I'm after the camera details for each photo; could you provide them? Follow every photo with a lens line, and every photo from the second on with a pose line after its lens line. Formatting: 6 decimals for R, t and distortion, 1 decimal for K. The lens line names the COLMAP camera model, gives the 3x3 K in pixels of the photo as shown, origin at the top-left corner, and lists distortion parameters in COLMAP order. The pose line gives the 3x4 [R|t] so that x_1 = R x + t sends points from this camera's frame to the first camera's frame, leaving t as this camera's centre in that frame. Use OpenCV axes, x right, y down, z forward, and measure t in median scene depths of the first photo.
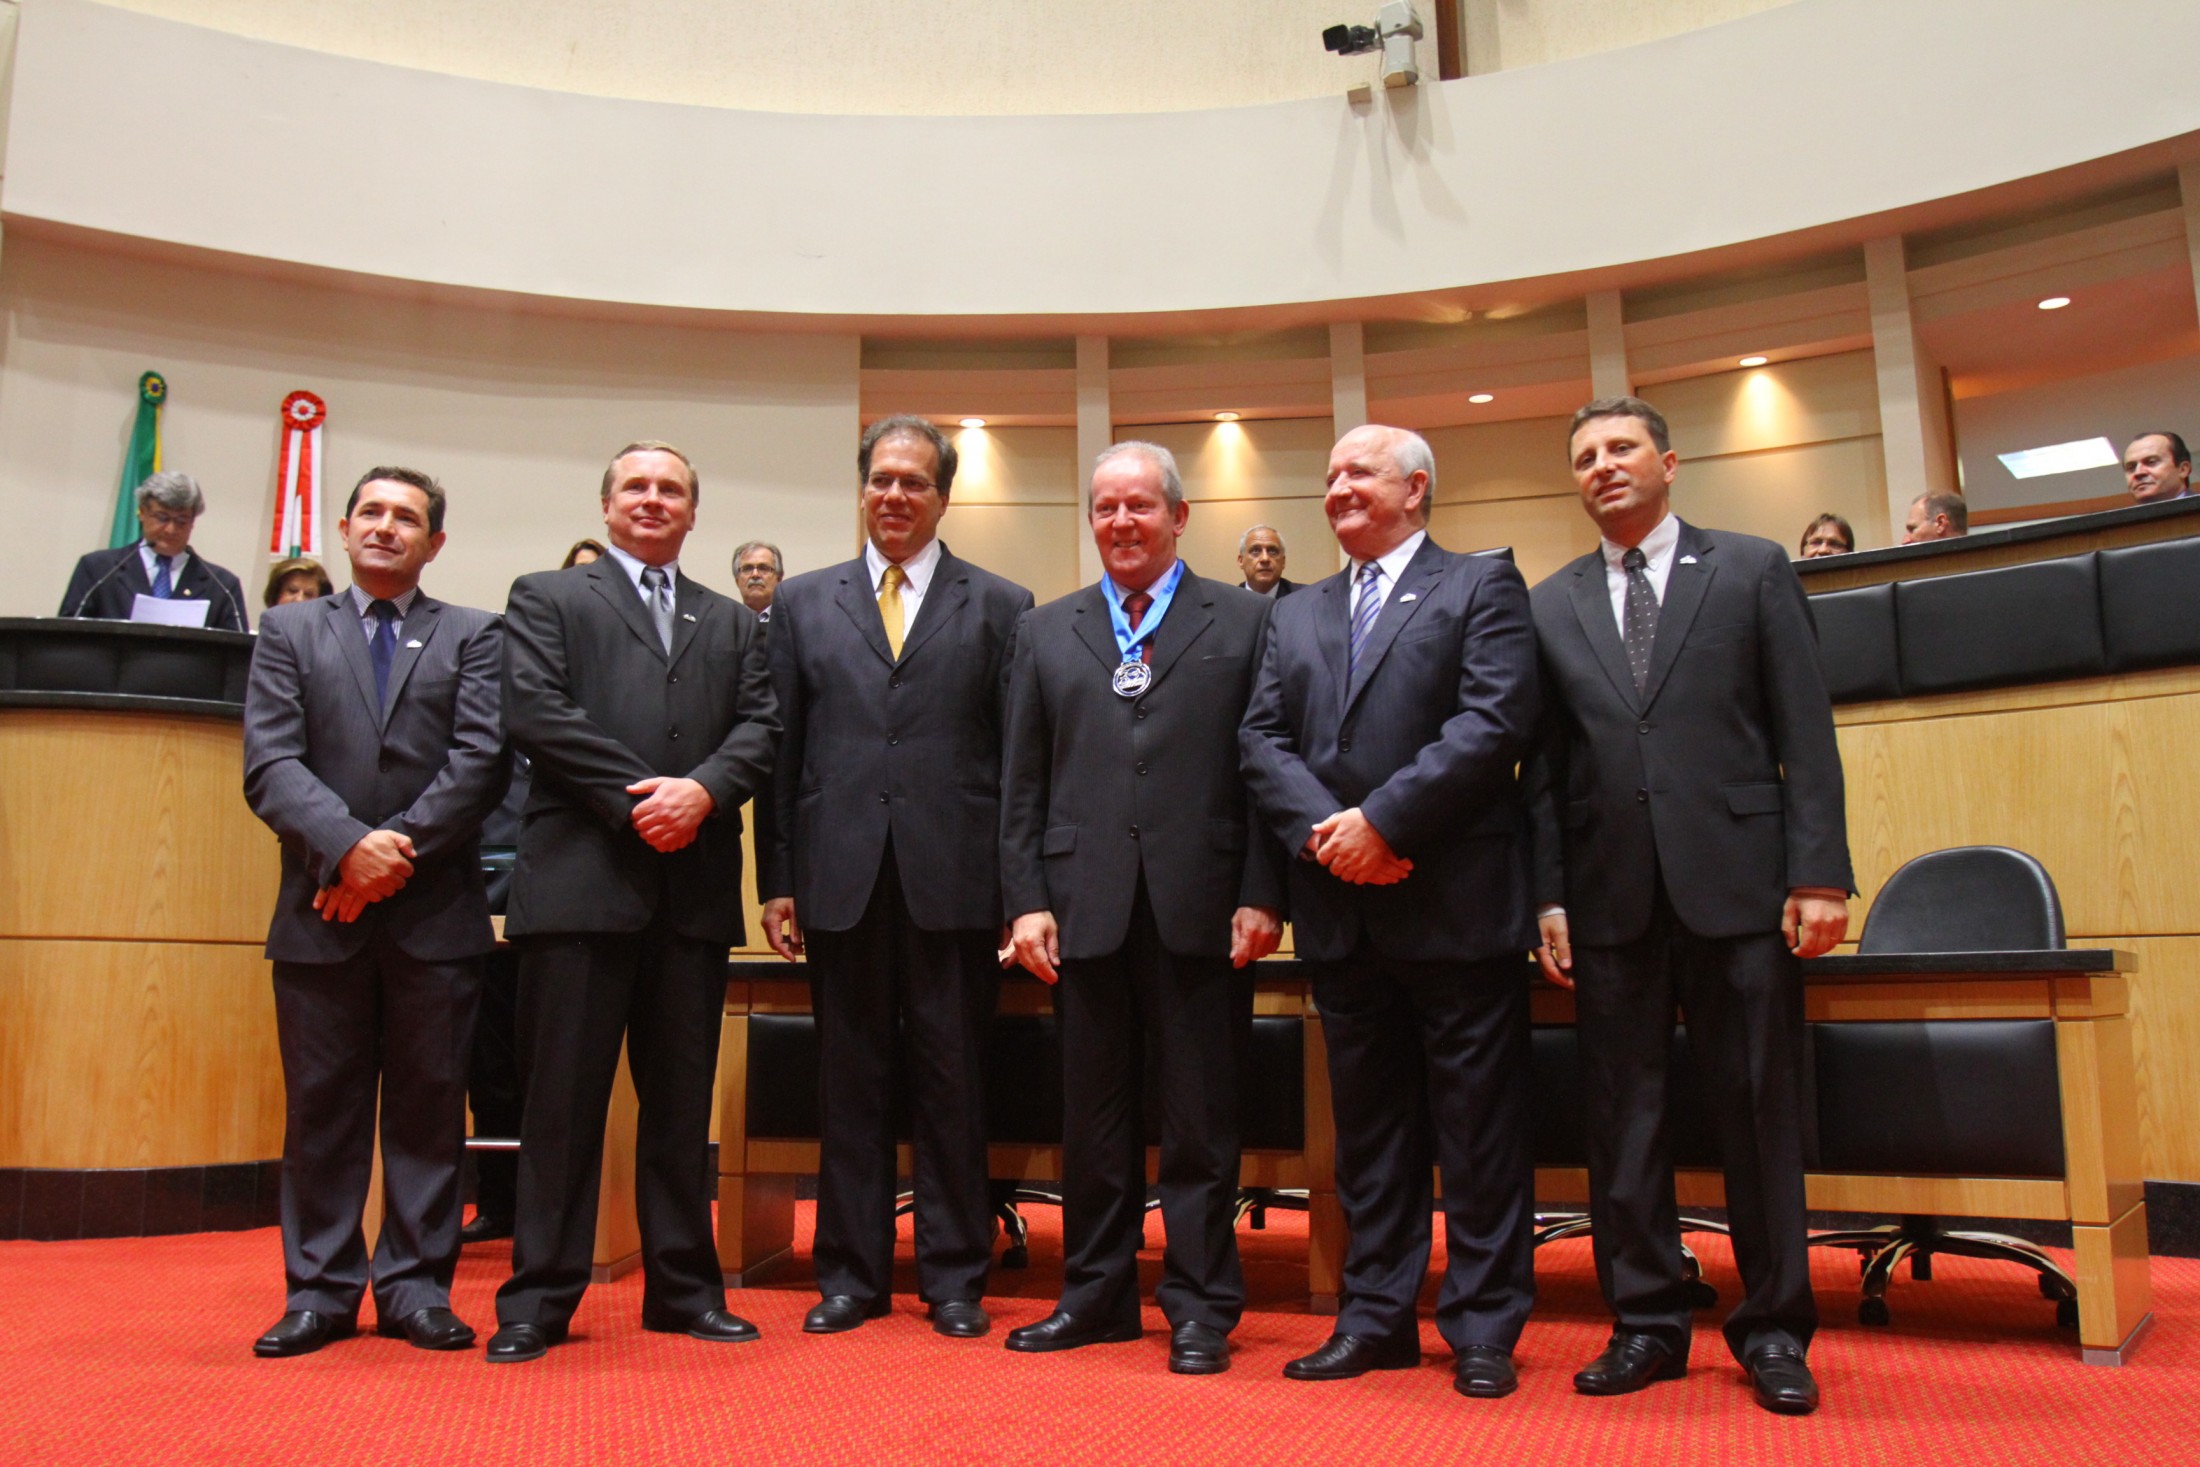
lens RADIAL K [[1777.0, 0, 1070.0], [0, 1777.0, 716.6], [0, 0, 1]] dist [-0.083264, 0.055727]
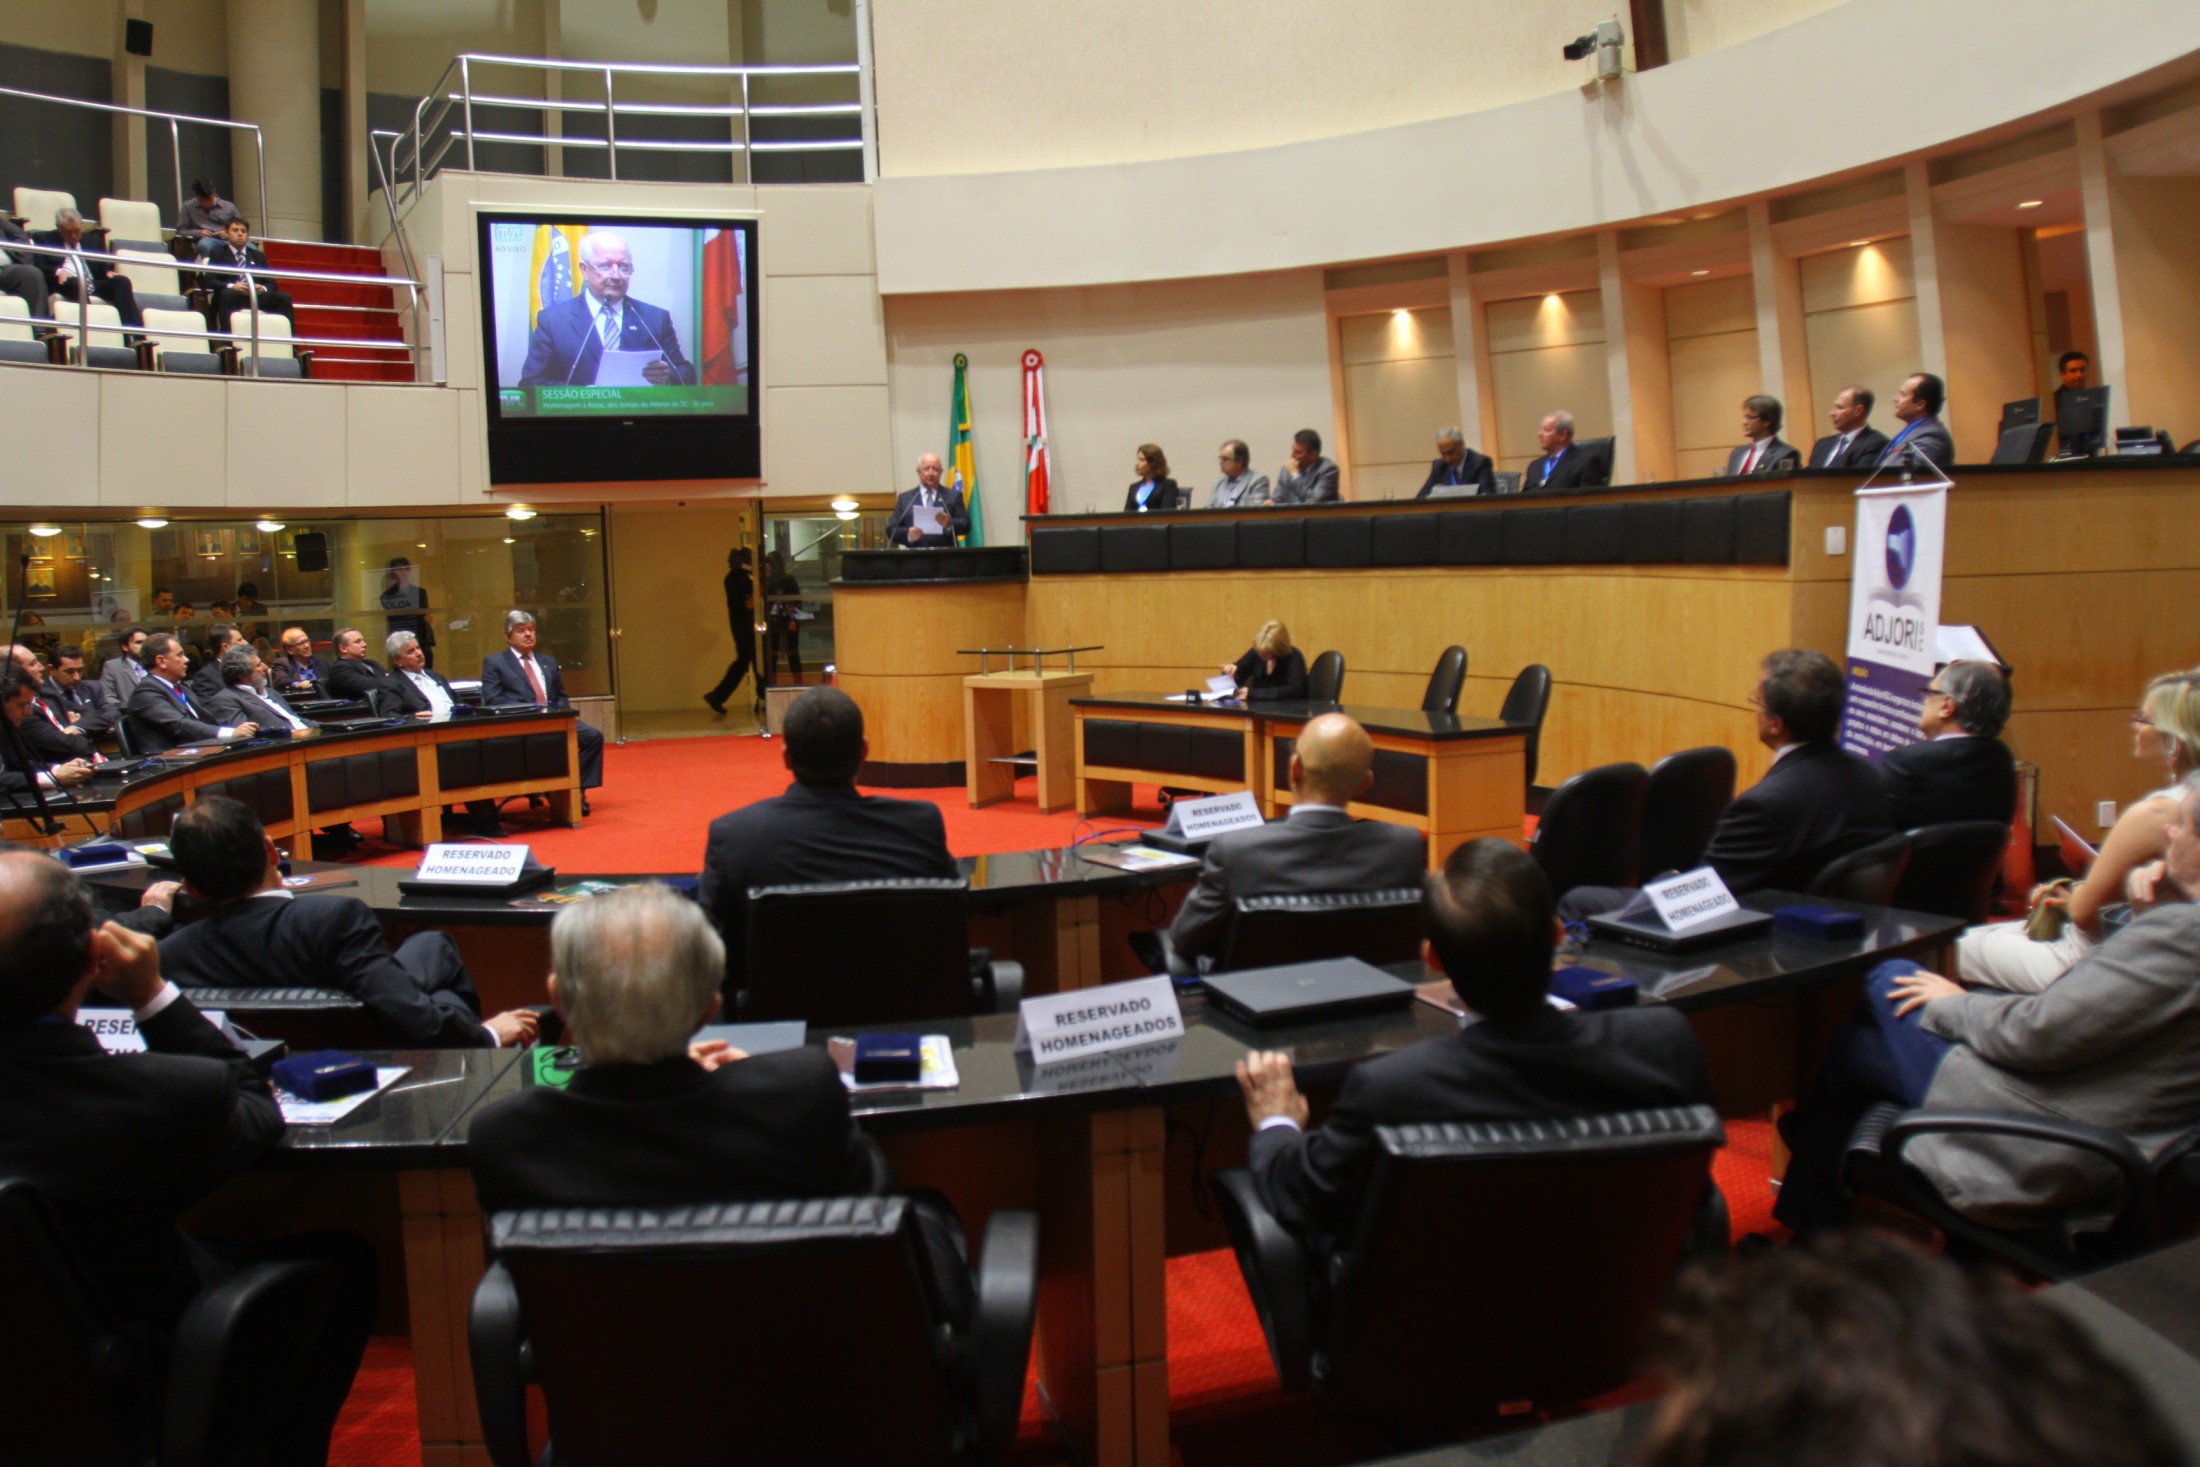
lens RADIAL K [[1626.0, 0, 1054.0], [0, 1626.0, 717.7], [0, 0, 1]] dist [-0.056695, 0.013254]
pose [[0.835489, 0.031296, -0.548615, 0.659571], [0.111231, 0.968078, 0.224618, -0.225956], [0.538131, -0.248689, 0.805338, -0.592099]]
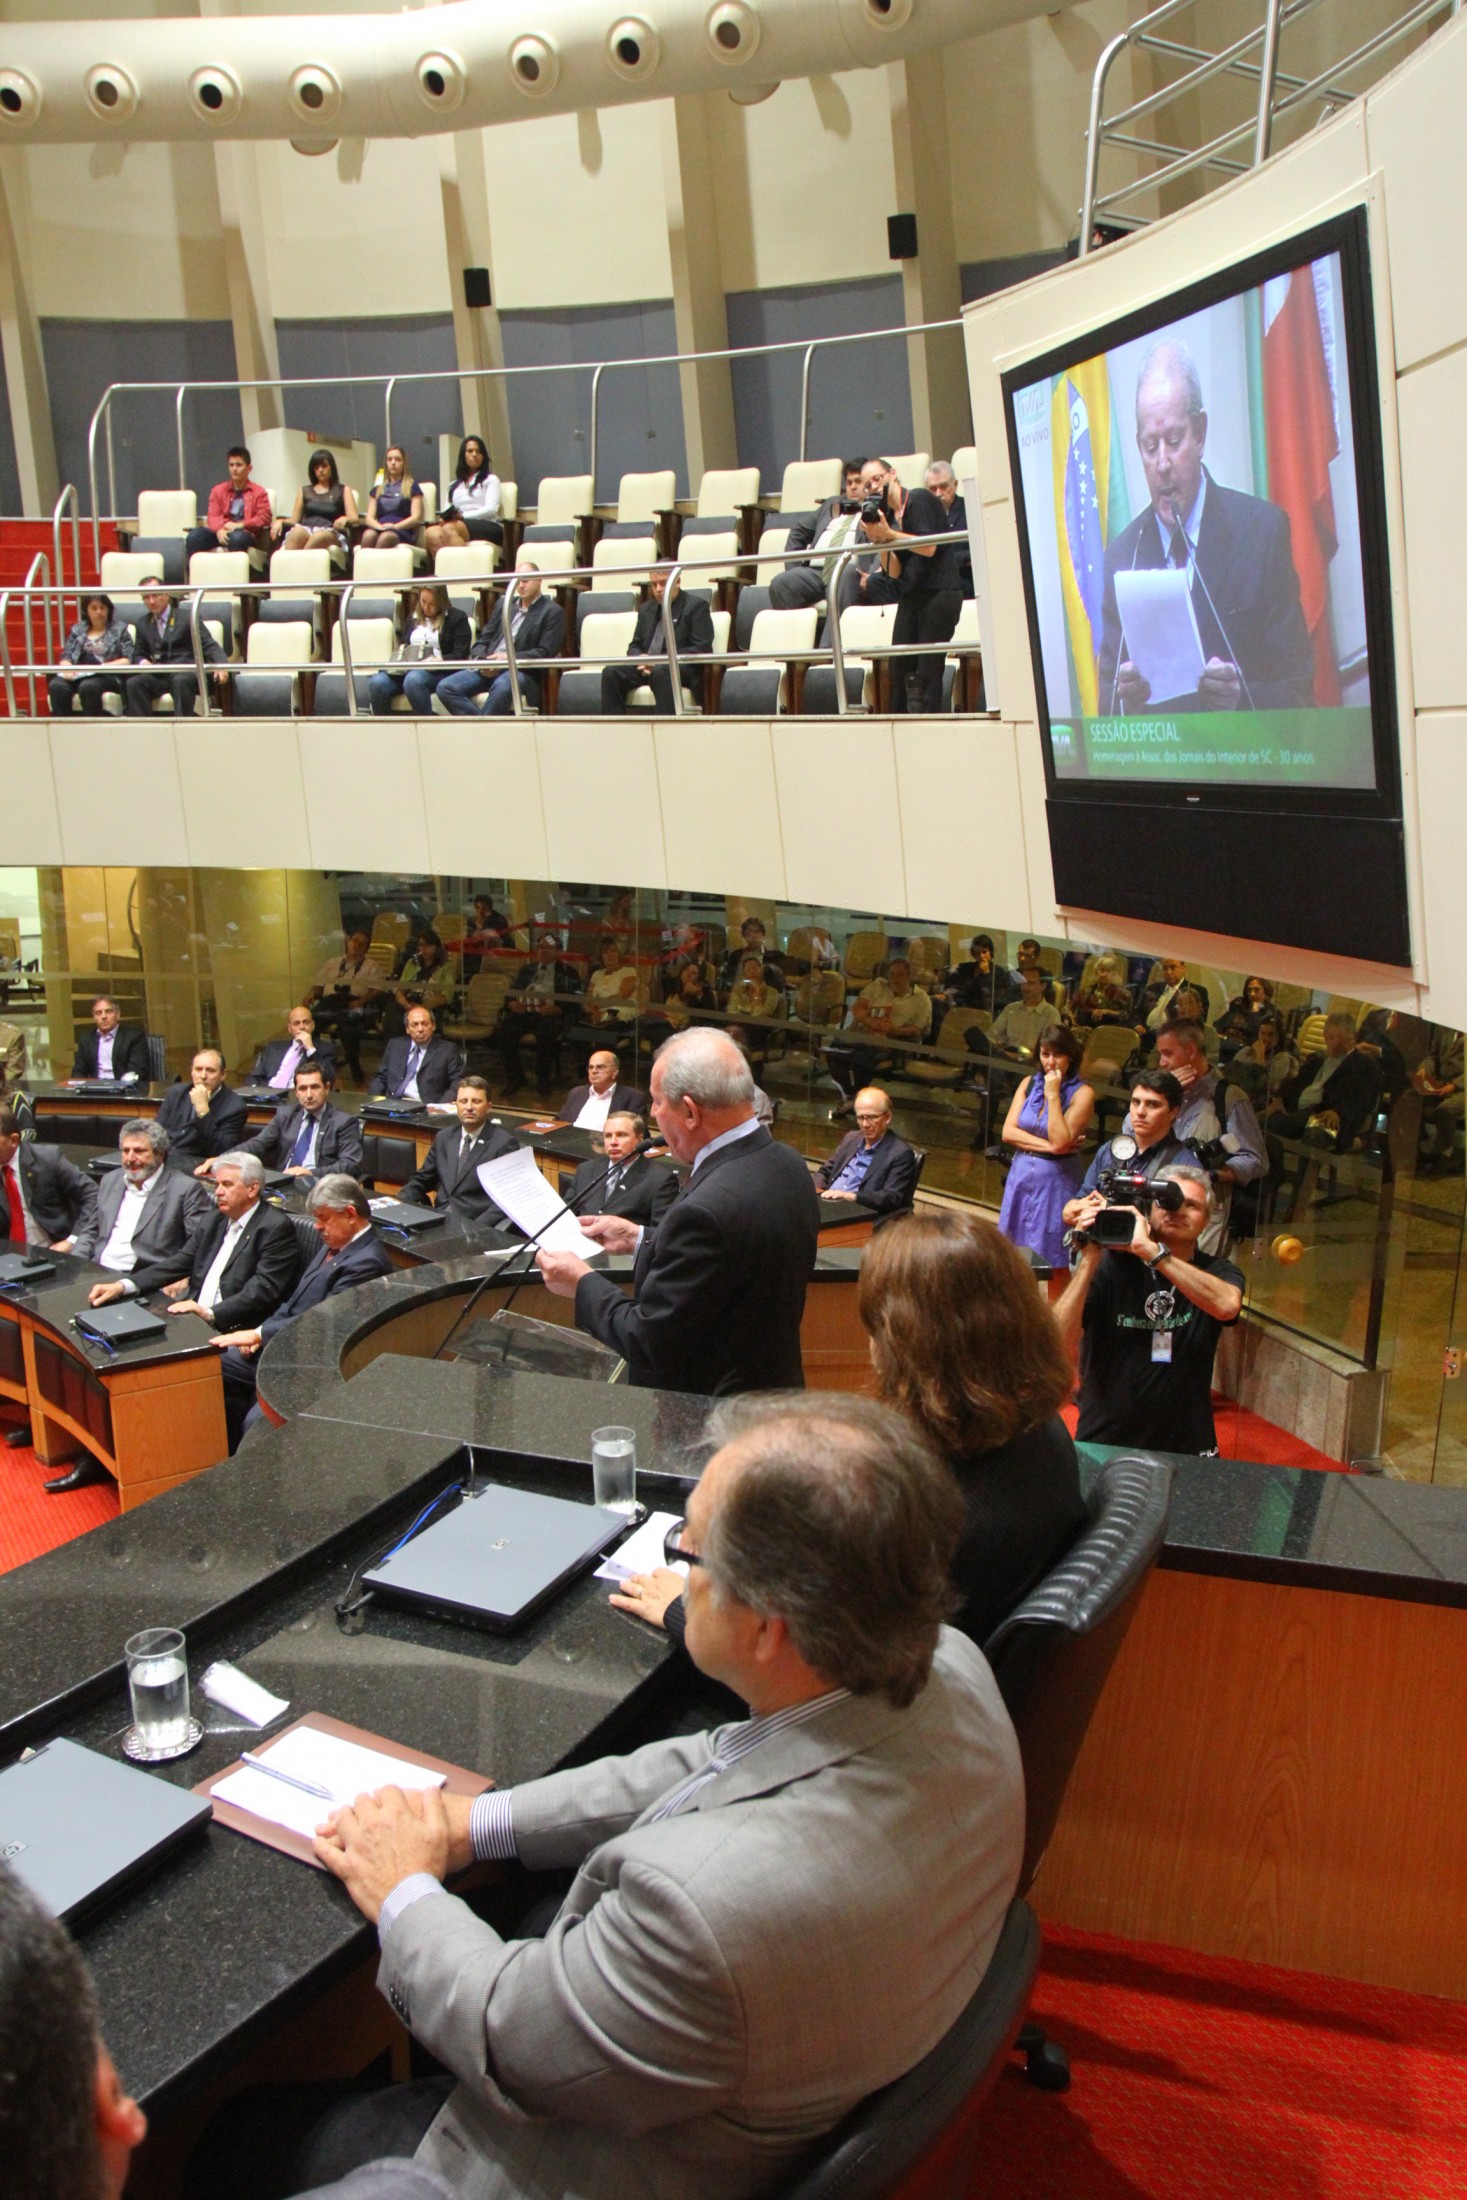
lens RADIAL K [[1693.8, 0, 727.9], [0, 1693.8, 1090.4], [0, 0, 1]] dist [-0.062672, 0.026226]
pose [[-0.603721, 0.158189, -0.781343, -0.022316], [0.112396, 0.987215, 0.113024, -0.164065], [0.789233, -0.019585, -0.613782, 1.184416]]
